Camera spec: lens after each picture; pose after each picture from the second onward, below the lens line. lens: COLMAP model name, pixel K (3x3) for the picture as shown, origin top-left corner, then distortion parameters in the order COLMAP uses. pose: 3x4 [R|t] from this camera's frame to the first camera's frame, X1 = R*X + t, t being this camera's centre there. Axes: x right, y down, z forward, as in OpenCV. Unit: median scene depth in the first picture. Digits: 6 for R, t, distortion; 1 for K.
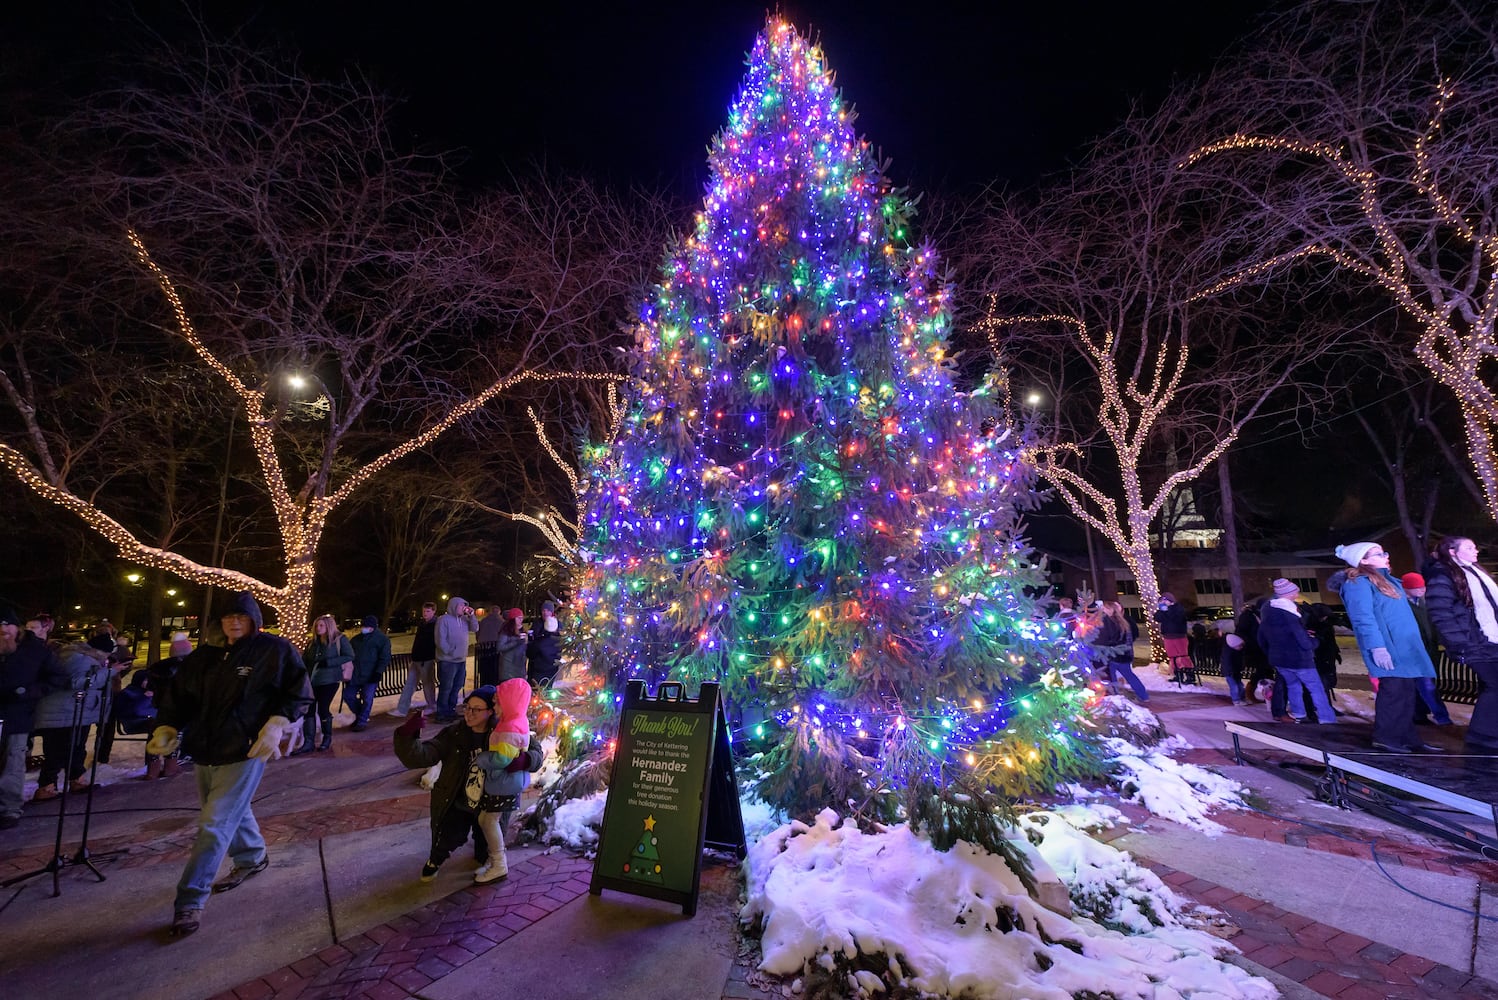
lens RADIAL K [[544.3, 0, 808.5], [0, 544.3, 513.0], [0, 0, 1]] dist [0.019885, 0.000031]
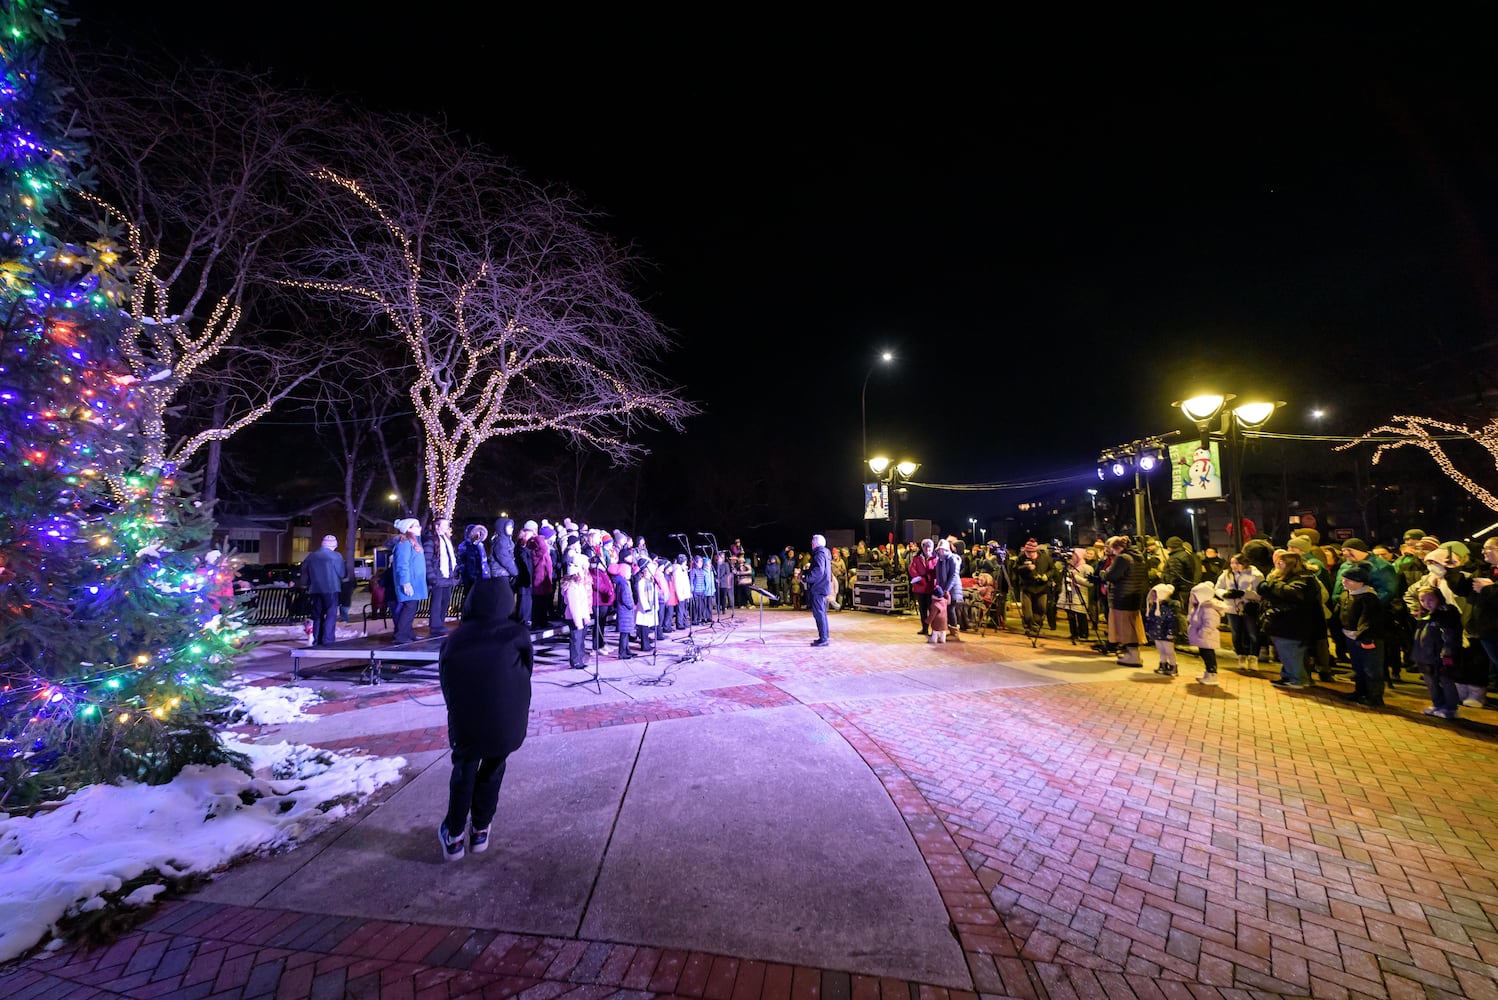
lens RADIAL K [[573.8, 0, 749.0], [0, 573.8, 500.0], [0, 0, 1]] dist [0.066576, -0.027663]
pose [[0.058177, 0.098308, 0.993454, -0.663368], [-0.147049, 0.985129, -0.088873, 0.006146], [-0.987417, -0.140916, 0.071767, -0.096491]]
